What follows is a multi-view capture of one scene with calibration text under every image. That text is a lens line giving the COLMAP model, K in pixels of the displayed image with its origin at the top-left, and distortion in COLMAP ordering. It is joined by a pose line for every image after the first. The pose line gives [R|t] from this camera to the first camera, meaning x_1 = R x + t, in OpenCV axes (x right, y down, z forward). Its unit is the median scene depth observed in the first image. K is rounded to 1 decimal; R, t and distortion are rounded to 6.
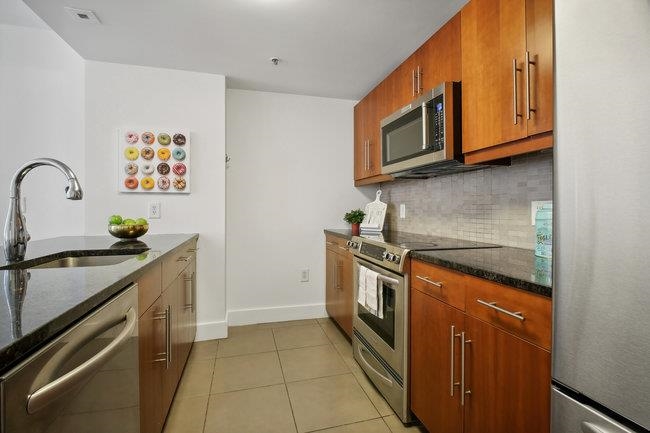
lens RADIAL K [[298.8, 0, 326.4], [0, 298.8, 209.2], [0, 0, 1]] dist [-0.001597, -0.007364]
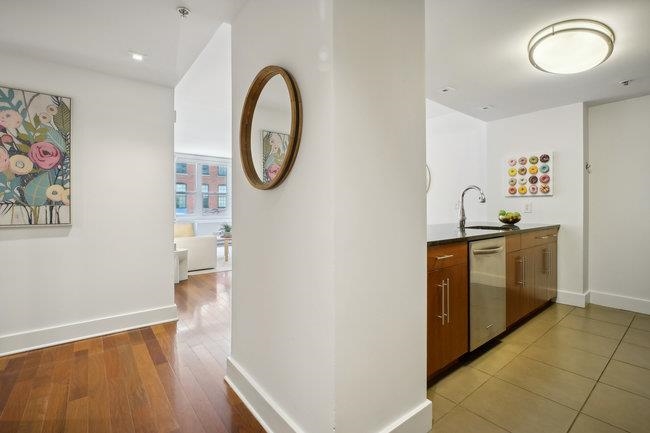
lens RADIAL K [[298.8, 0, 326.4], [0, 298.8, 209.2], [0, 0, 1]] dist [-0.001597, -0.007364]
pose [[0.383564, 0.003868, -0.923506, 0.446934], [0.001358, 0.999988, 0.004752, 0.003958], [0.923513, -0.003077, 0.383554, -0.544544]]
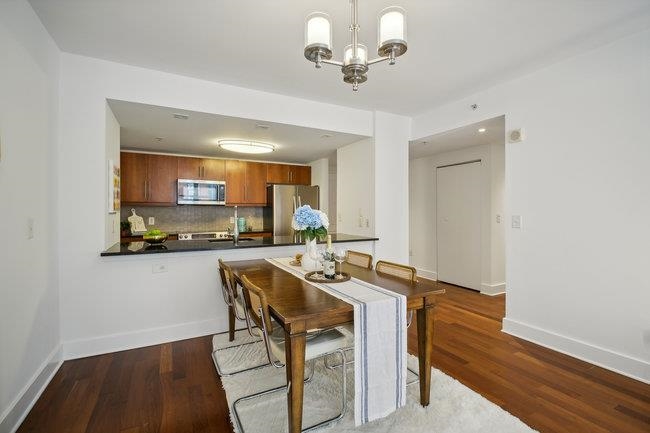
lens RADIAL K [[298.8, 0, 326.4], [0, 298.8, 209.2], [0, 0, 1]] dist [-0.001597, -0.007364]
pose [[-0.211576, 0.009977, 0.977311, -2.036650], [0.004841, 0.999946, -0.009160, -0.051985], [-0.977350, 0.002793, -0.211613, 0.392687]]
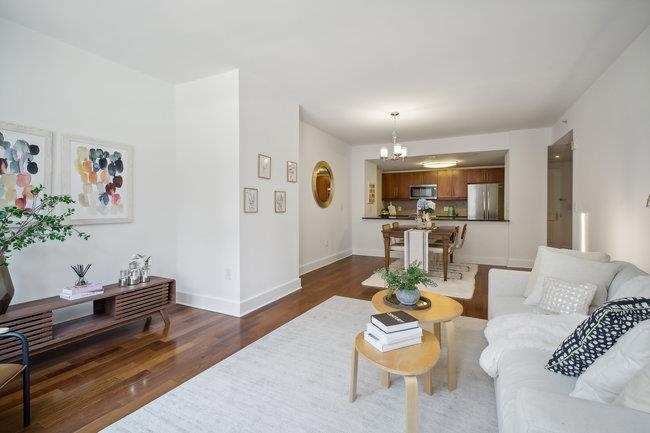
lens RADIAL K [[298.8, 0, 326.4], [0, 298.8, 209.2], [0, 0, 1]] dist [-0.001597, -0.007364]
pose [[0.674030, -0.005604, 0.738683, -3.220321], [0.002010, 0.999981, 0.005753, -0.009734], [-0.738702, -0.002393, 0.674028, -0.755178]]
